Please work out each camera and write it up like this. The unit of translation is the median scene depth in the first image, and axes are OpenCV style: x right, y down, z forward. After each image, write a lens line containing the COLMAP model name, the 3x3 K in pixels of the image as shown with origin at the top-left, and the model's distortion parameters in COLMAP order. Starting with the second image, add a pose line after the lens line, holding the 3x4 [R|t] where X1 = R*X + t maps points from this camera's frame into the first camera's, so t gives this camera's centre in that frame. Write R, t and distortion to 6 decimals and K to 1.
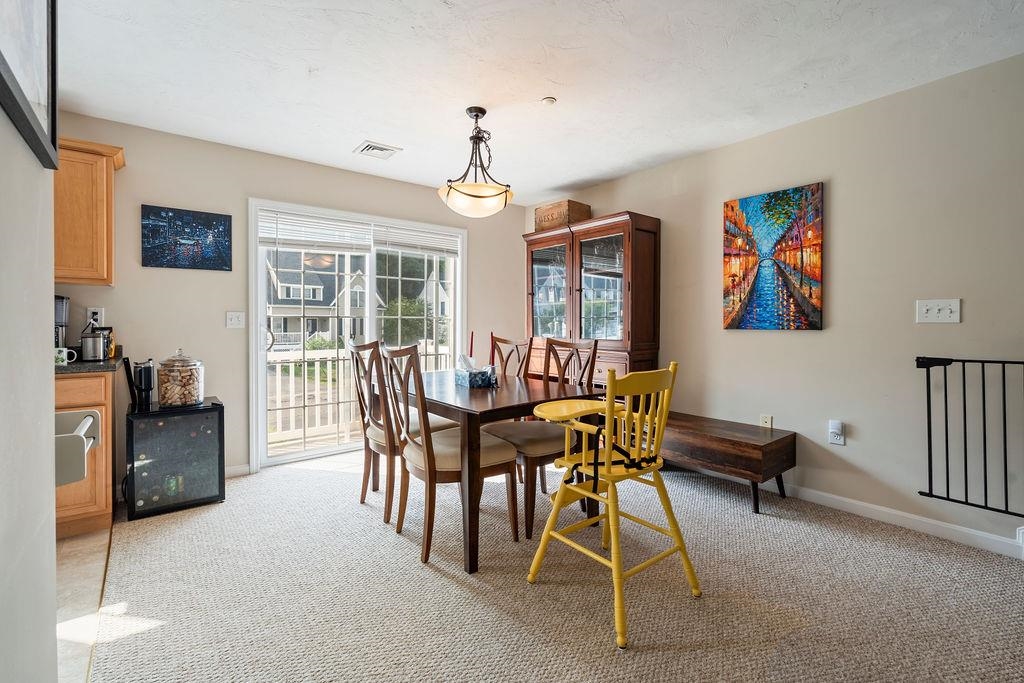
lens RADIAL K [[456.0, 0, 500.9], [0, 456.0, 324.5], [0, 0, 1]] dist [-0.003595, 0.000072]
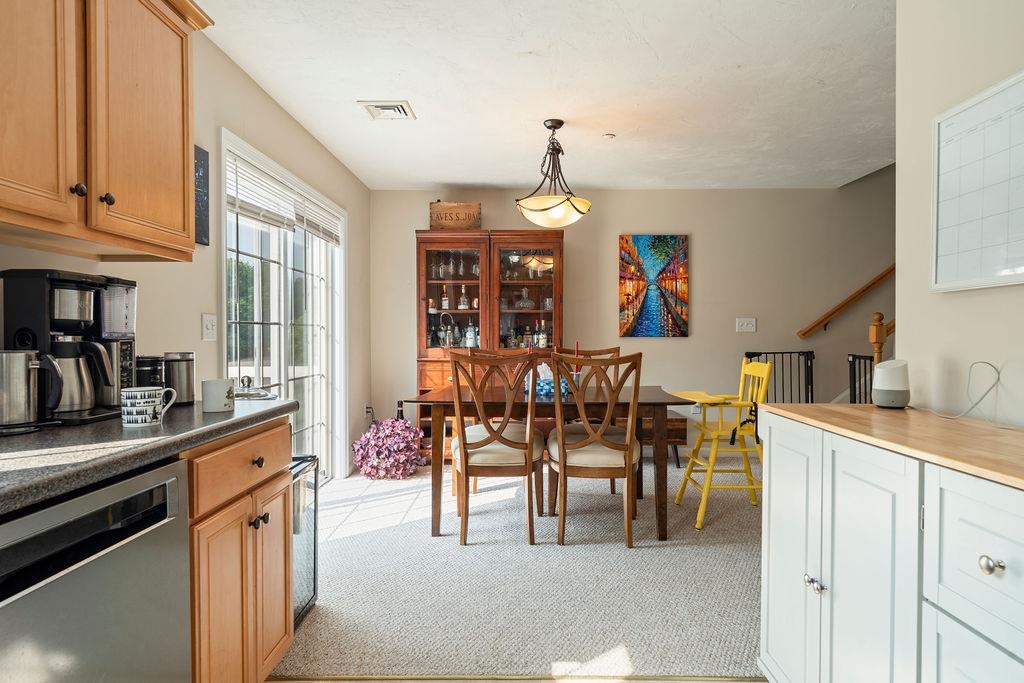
lens RADIAL K [[606.1, 0, 513.0], [0, 606.1, 338.1], [0, 0, 1]] dist [0.027082, 0.000446]
pose [[0.620063, -0.010543, 0.784481, -1.070793], [0.004415, 0.999941, 0.009949, -0.005051], [-0.784539, -0.002706, 0.620073, 0.215083]]
